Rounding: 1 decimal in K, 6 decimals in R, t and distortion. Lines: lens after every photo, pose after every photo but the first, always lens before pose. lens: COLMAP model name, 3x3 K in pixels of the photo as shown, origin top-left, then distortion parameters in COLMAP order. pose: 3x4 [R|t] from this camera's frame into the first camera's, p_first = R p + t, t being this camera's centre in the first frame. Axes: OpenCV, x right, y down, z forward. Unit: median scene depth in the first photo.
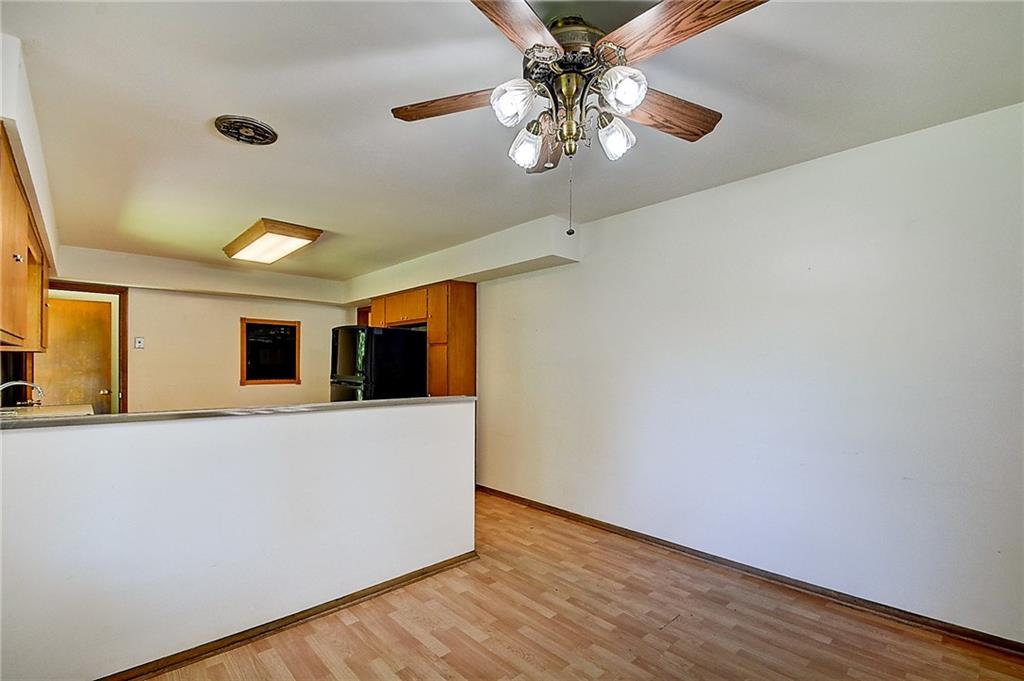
lens RADIAL K [[456.5, 0, 512.9], [0, 456.5, 363.4], [0, 0, 1]] dist [0.005071, -0.014655]
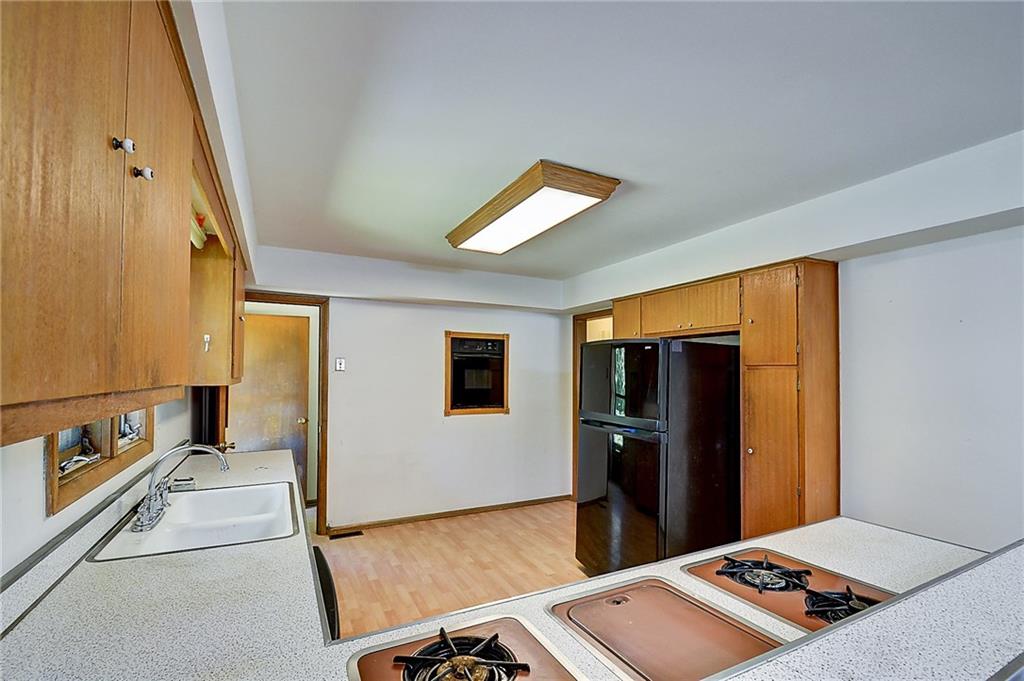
lens RADIAL K [[456.5, 0, 512.9], [0, 456.5, 363.4], [0, 0, 1]] dist [0.005071, -0.014655]
pose [[0.959857, -0.004449, -0.280454, -0.304006], [-0.001491, 0.999779, -0.020963, -0.031733], [0.280486, 0.020540, 0.959638, 0.312006]]
